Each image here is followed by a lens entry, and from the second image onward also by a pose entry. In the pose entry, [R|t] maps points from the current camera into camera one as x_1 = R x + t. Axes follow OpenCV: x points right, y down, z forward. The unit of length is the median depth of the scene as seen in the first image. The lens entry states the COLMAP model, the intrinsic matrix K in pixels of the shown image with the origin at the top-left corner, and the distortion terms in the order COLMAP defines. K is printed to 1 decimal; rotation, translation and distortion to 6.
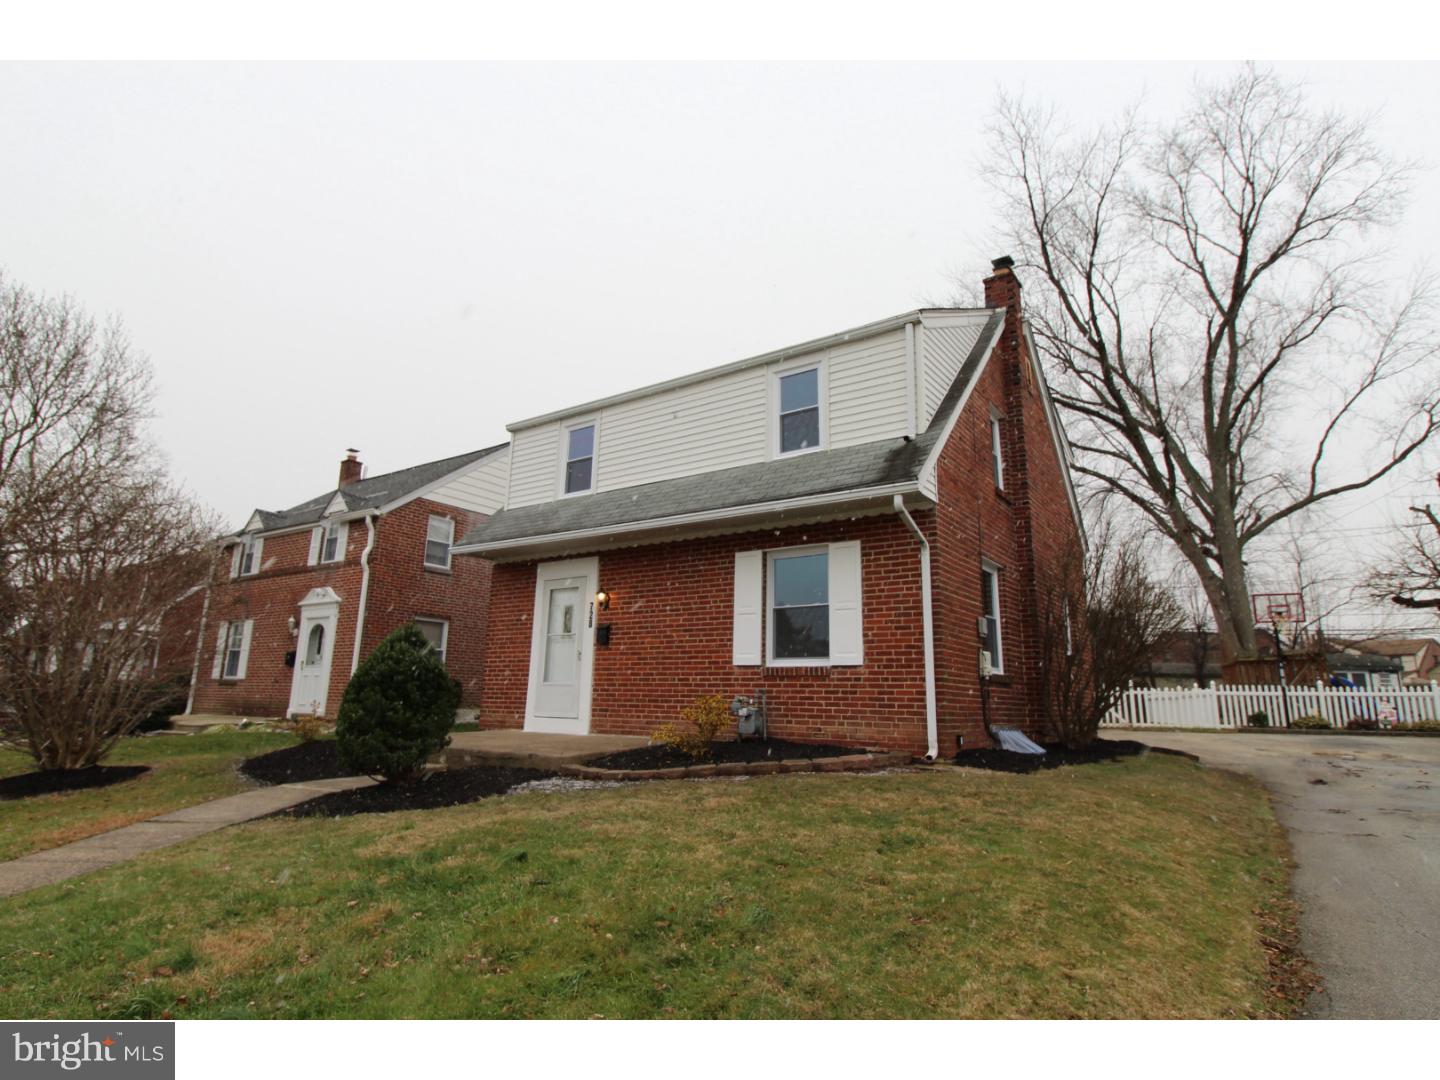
lens RADIAL K [[779.5, 0, 725.6], [0, 779.5, 522.1], [0, 0, 1]] dist [0.006478, -0.013130]
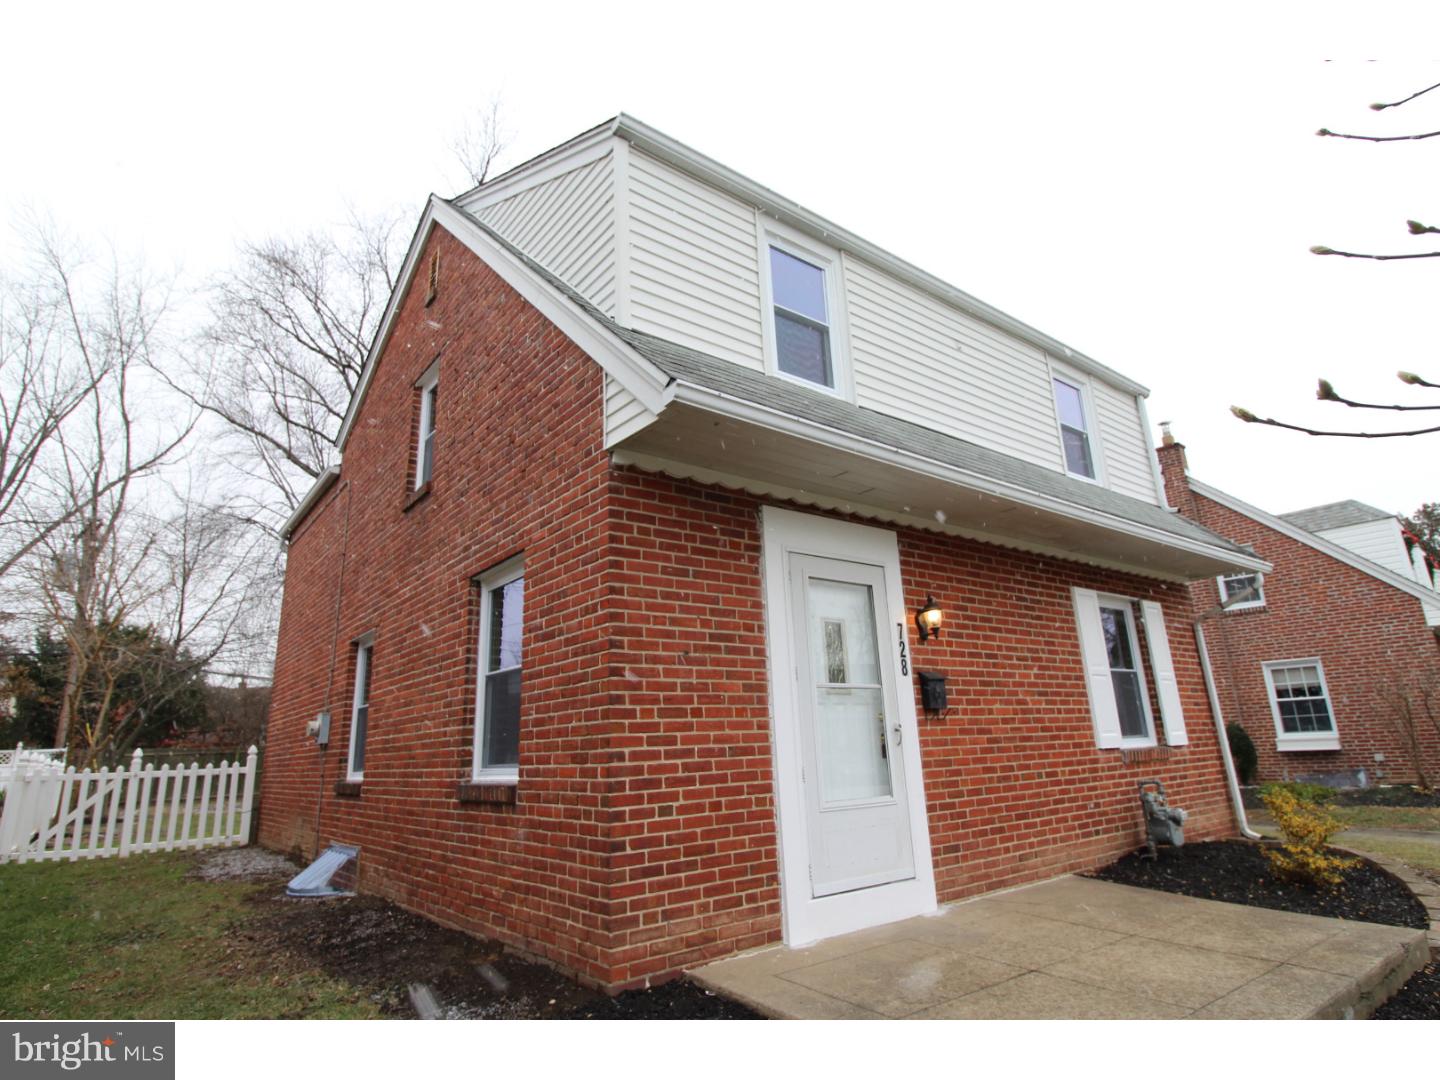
lens RADIAL K [[779.5, 0, 725.6], [0, 779.5, 522.1], [0, 0, 1]] dist [0.006478, -0.013130]
pose [[0.290123, 0.236079, 0.927413, -0.706785], [-0.173478, 0.966013, -0.191635, 0.162873], [-0.941134, -0.105288, 0.321217, 1.007303]]
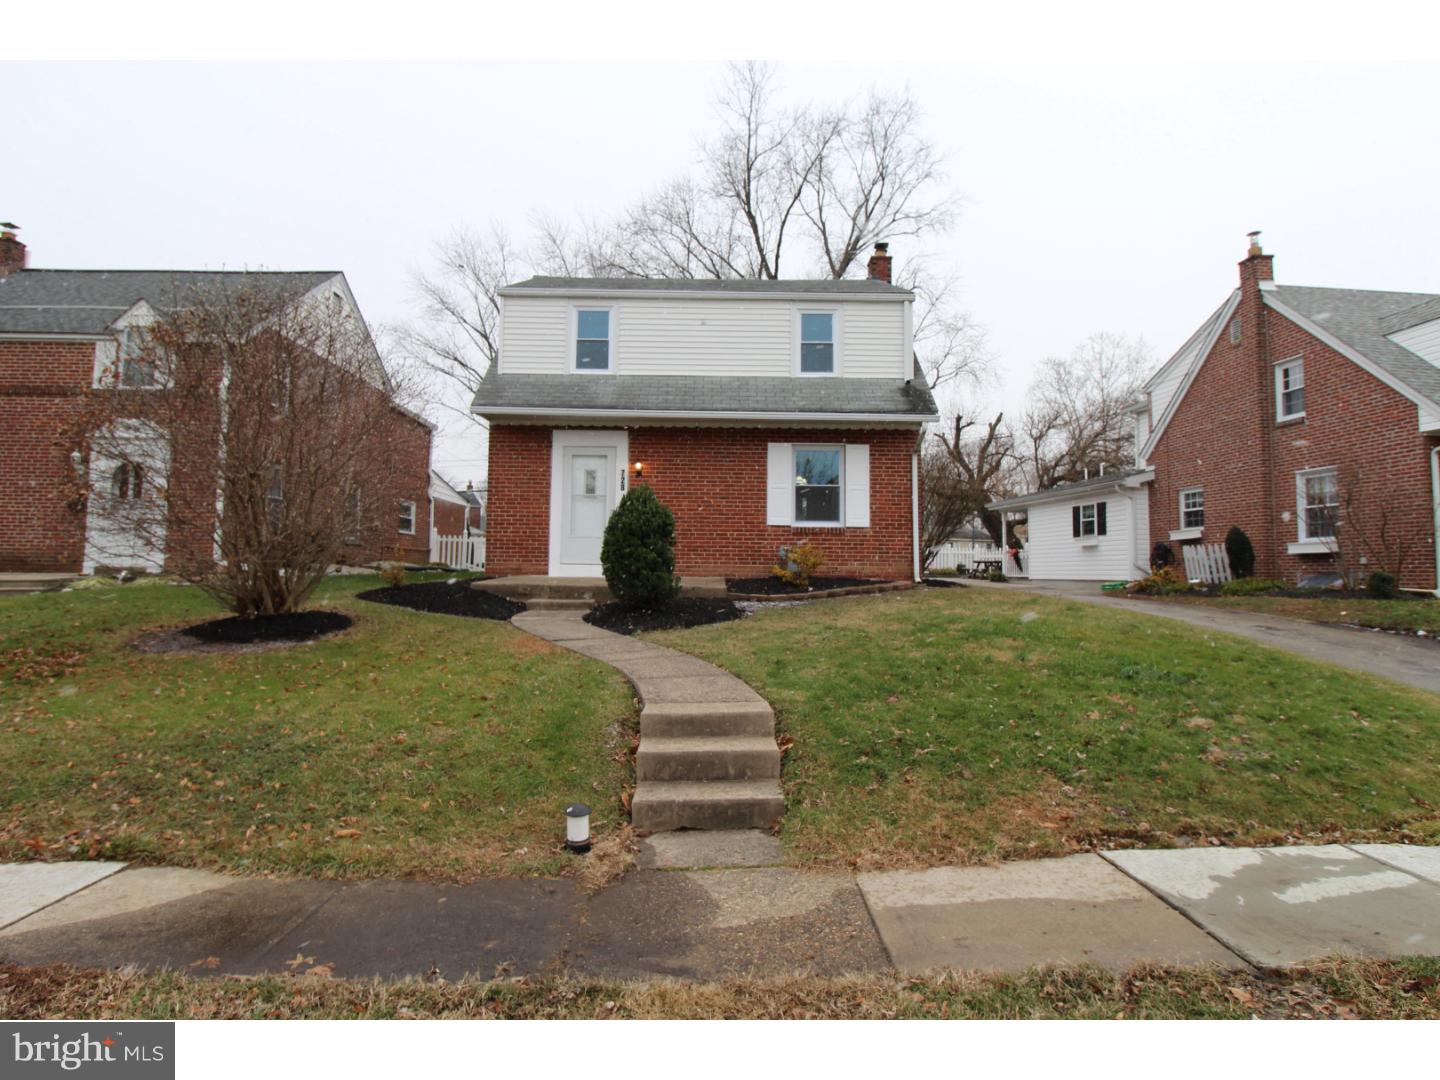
lens RADIAL K [[779.5, 0, 725.6], [0, 779.5, 522.1], [0, 0, 1]] dist [0.006478, -0.013130]
pose [[0.811830, 0.027020, 0.583269, -0.777930], [-0.126516, 0.983338, 0.130540, 0.007259], [-0.570023, -0.179770, 0.801721, -0.058113]]
